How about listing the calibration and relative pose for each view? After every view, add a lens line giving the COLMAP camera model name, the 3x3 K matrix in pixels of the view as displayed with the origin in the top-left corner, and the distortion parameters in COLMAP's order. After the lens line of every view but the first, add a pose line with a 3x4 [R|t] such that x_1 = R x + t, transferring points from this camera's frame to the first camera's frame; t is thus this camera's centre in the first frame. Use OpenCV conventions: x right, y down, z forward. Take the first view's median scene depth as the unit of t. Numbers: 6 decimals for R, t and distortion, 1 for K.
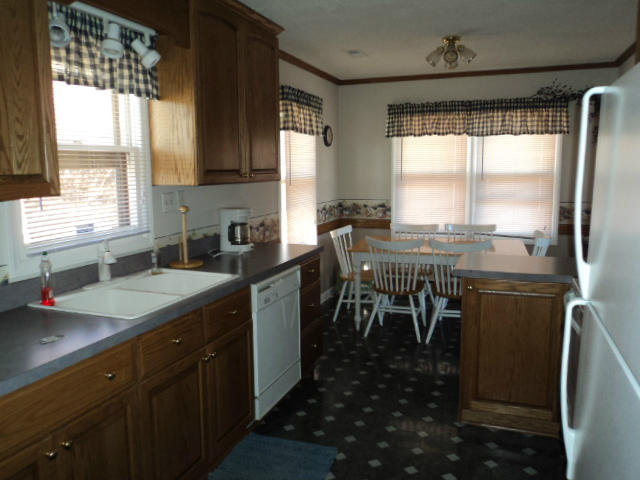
lens RADIAL K [[499.9, 0, 320.0], [0, 499.9, 240.0], [0, 0, 1]] dist [-0.035878, 0.006979]
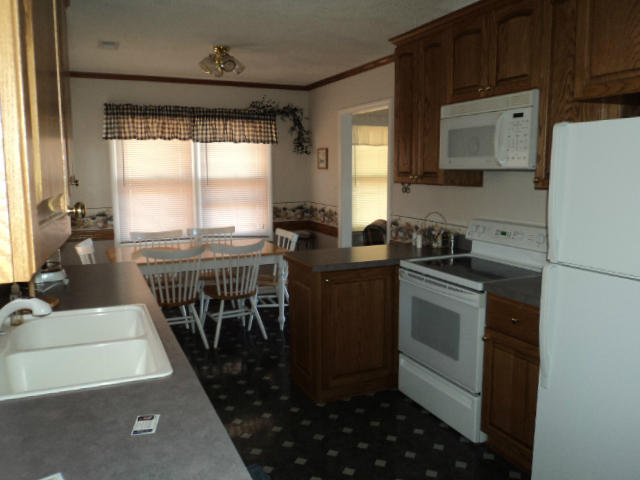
lens RADIAL K [[499.9, 0, 320.0], [0, 499.9, 240.0], [0, 0, 1]] dist [-0.035878, 0.006979]
pose [[0.721733, -0.084846, 0.686952, -0.233721], [0.093593, 0.995307, 0.024599, -0.009813], [-0.685815, 0.046540, 0.726286, 0.090992]]
